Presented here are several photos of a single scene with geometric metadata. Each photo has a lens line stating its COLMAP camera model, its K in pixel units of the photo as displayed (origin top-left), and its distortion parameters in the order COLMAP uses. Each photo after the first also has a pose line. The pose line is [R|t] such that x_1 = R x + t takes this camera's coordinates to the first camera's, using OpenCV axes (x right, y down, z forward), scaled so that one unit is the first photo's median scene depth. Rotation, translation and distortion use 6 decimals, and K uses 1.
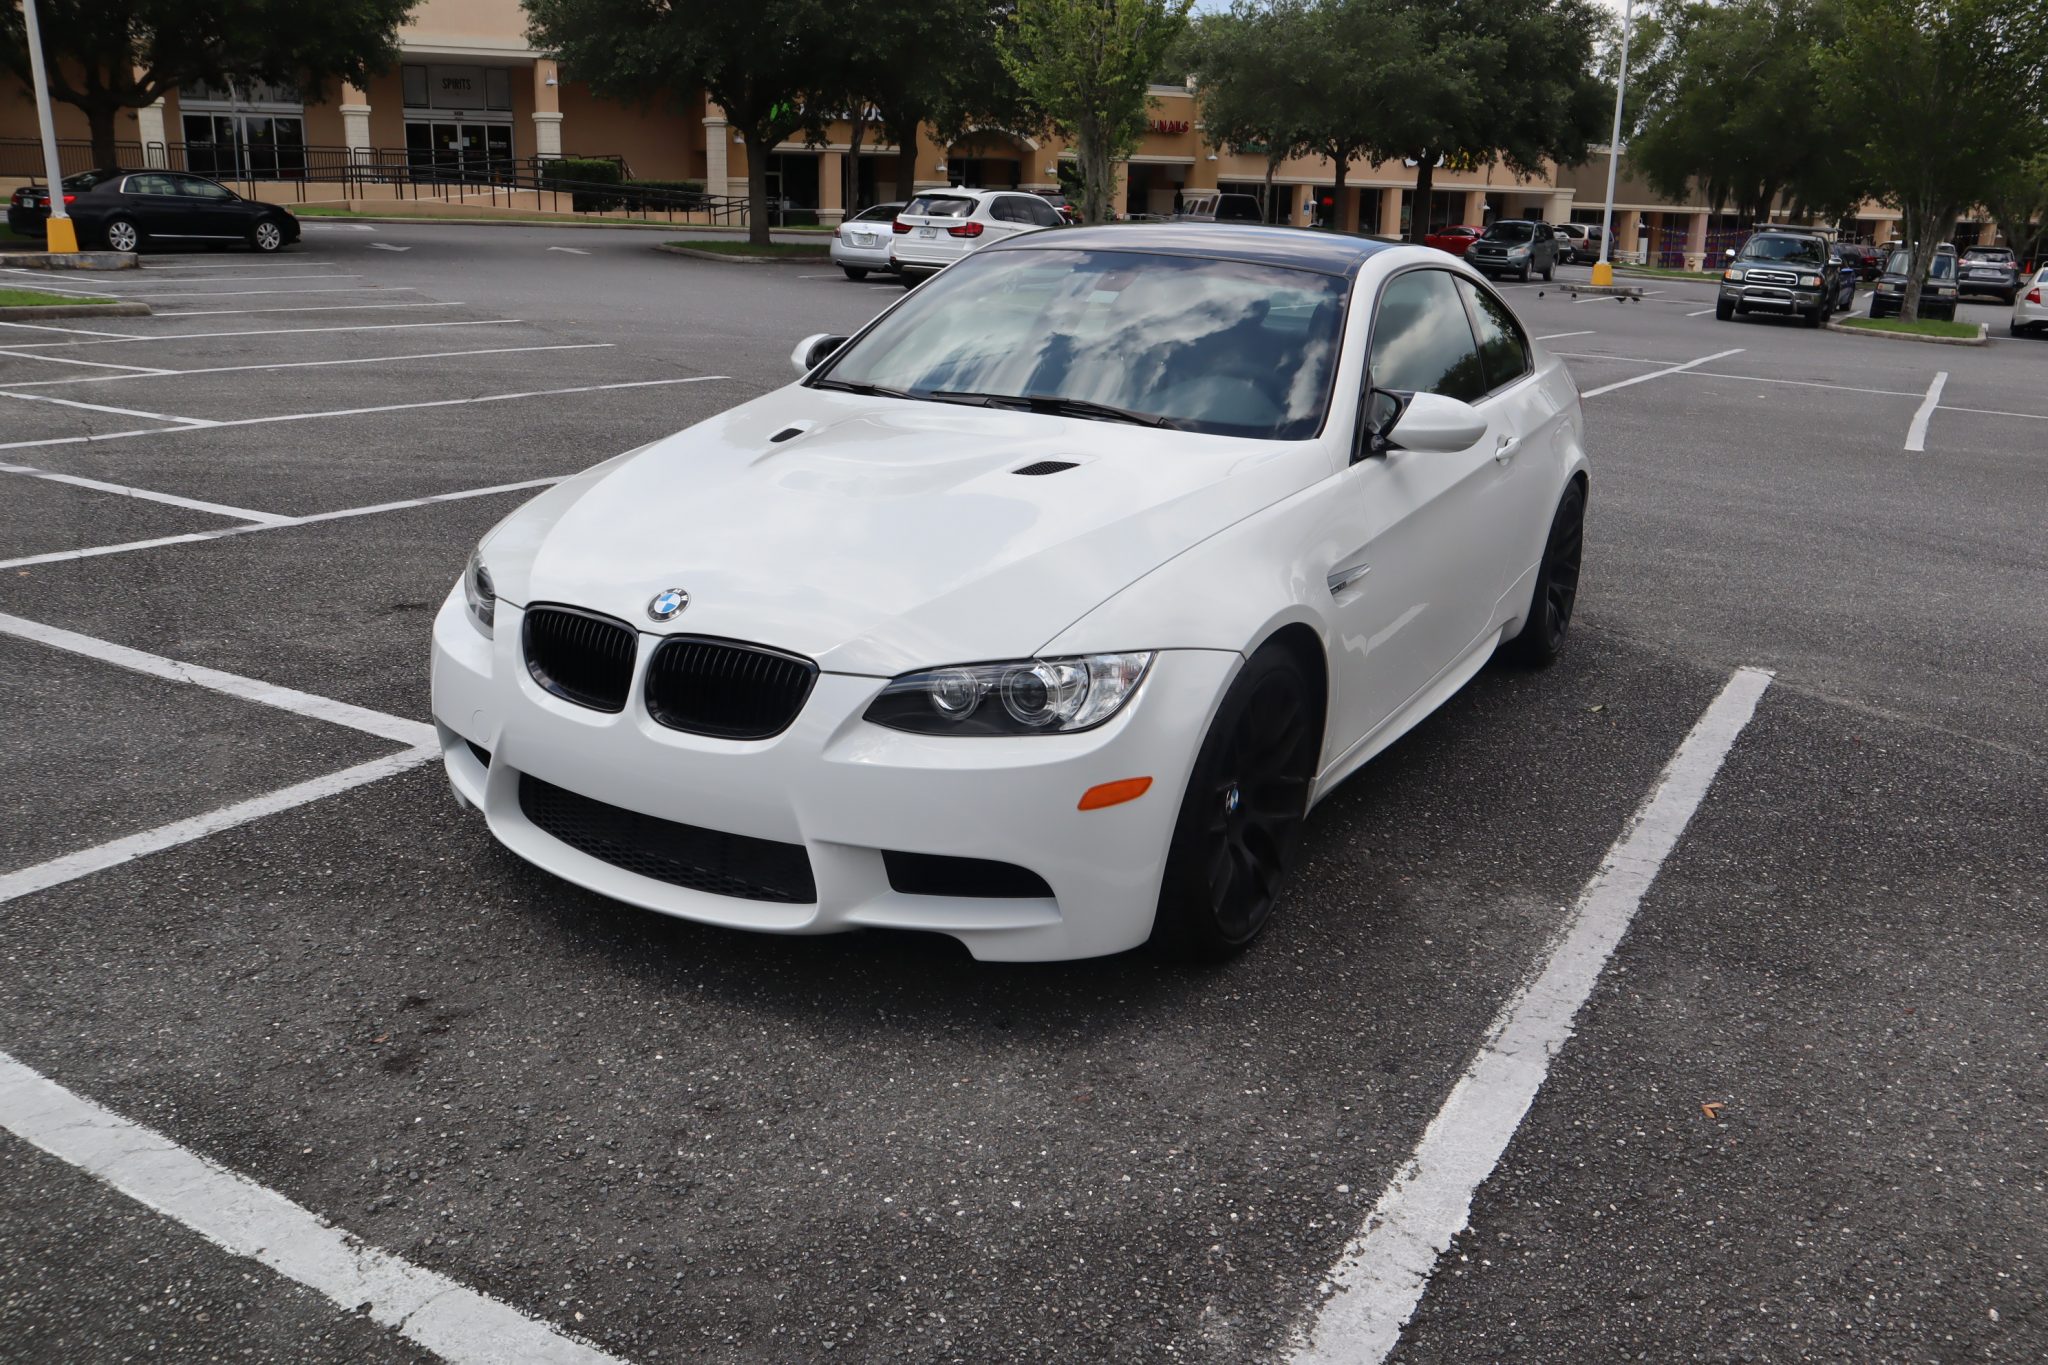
lens RADIAL K [[1670.3, 0, 1033.9], [0, 1670.3, 684.5], [0, 0, 1]] dist [-0.097202, 0.094069]
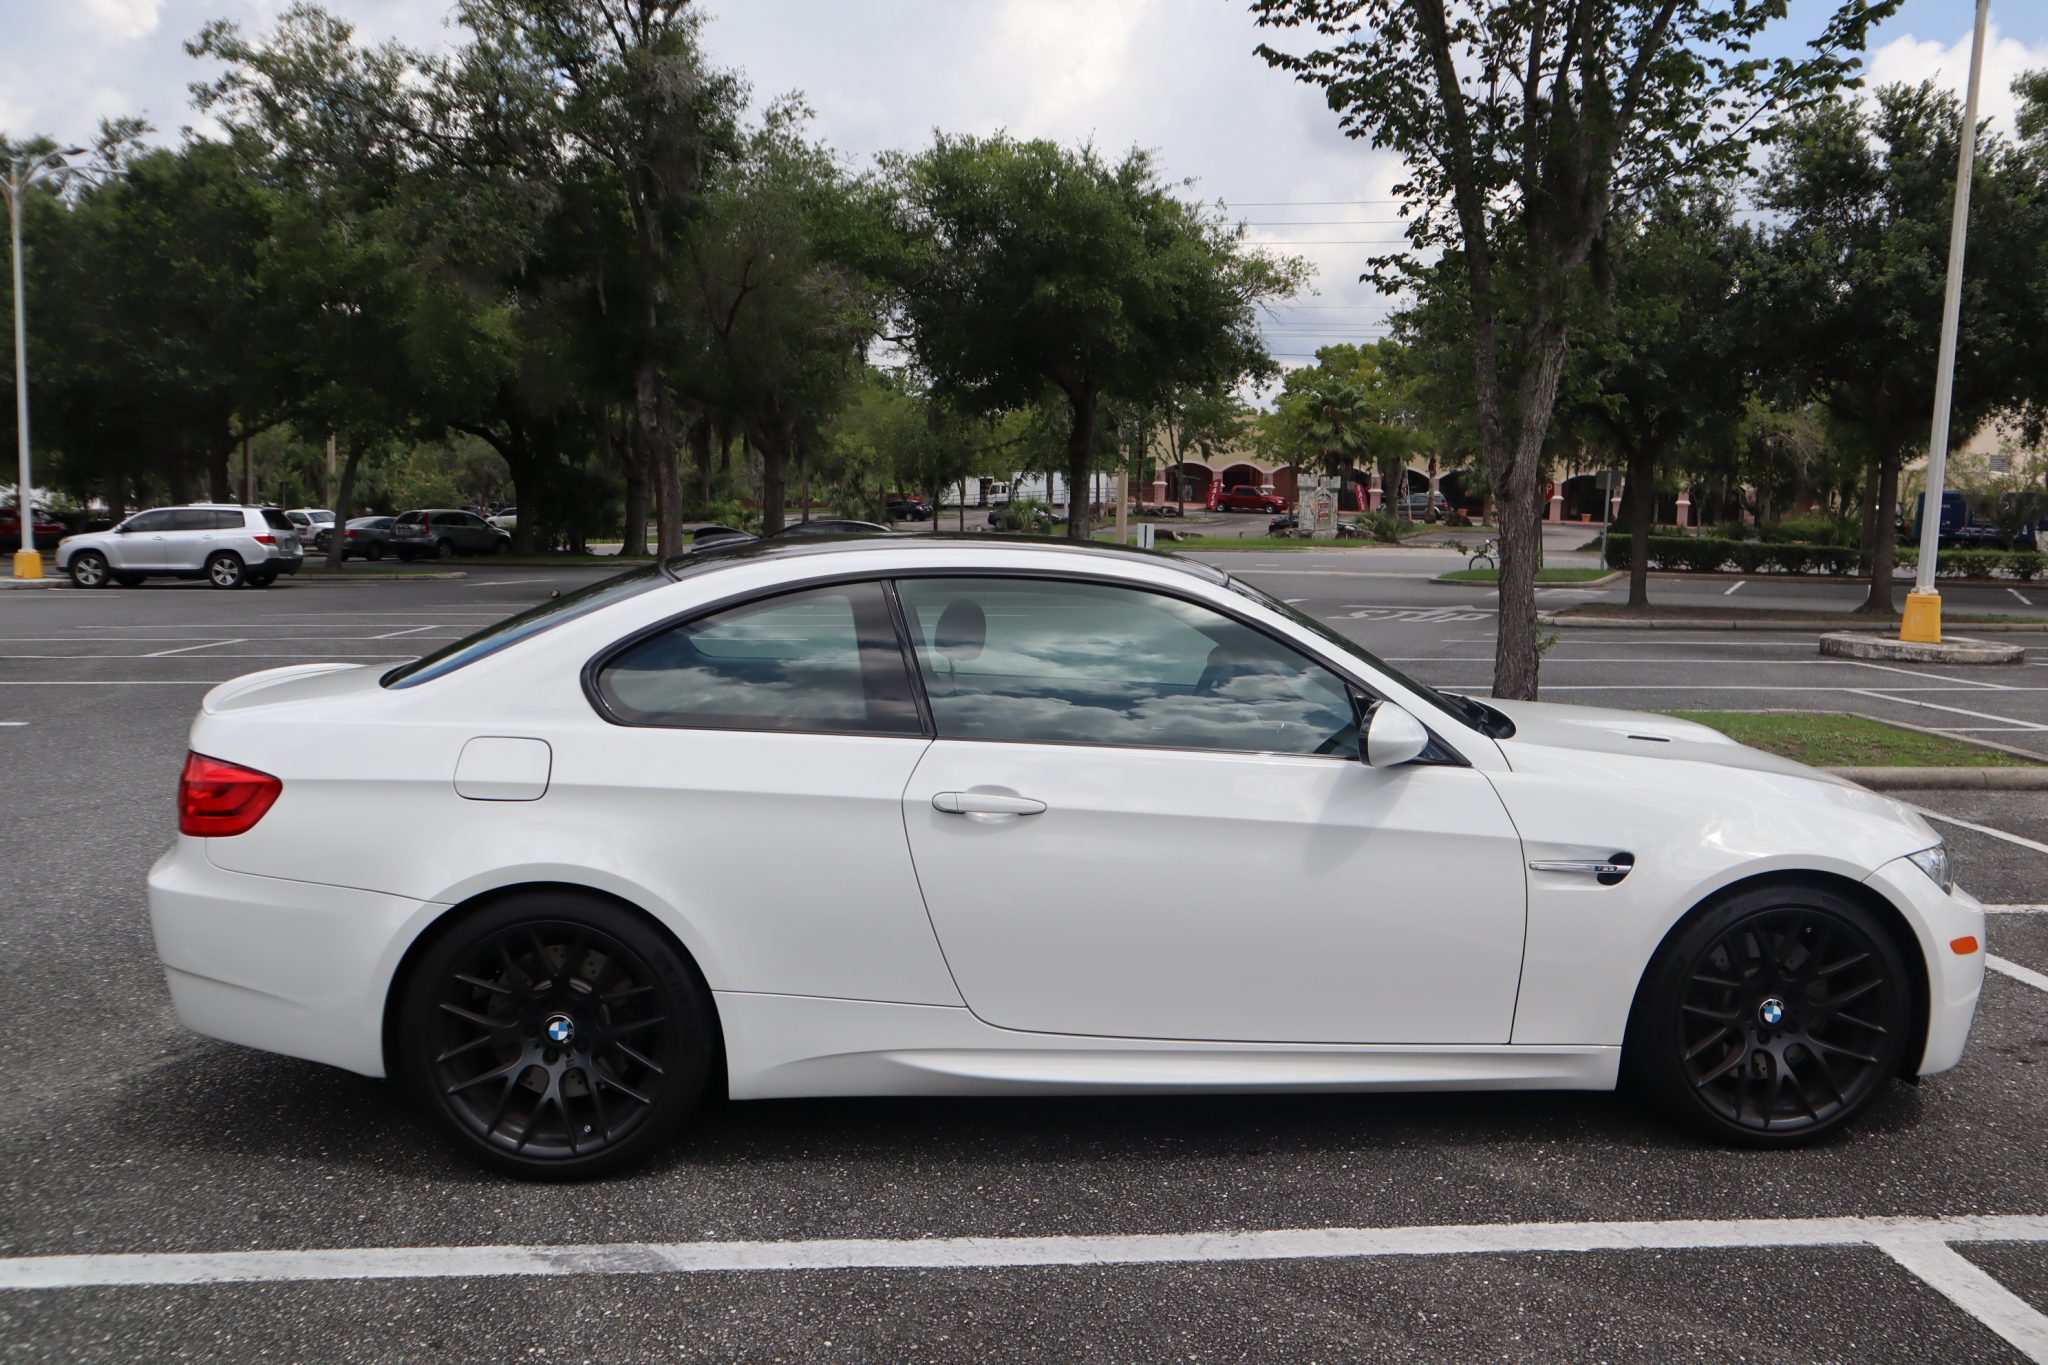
lens RADIAL K [[1670.3, 0, 1031.1], [0, 1670.3, 701.4], [0, 0, 1]] dist [-0.097202, 0.094069]
pose [[-0.546448, -0.146045, 0.824661, -0.545752], [0.199364, 0.933688, 0.297458, -0.383578], [-0.813418, 0.326954, -0.481096, 1.209880]]
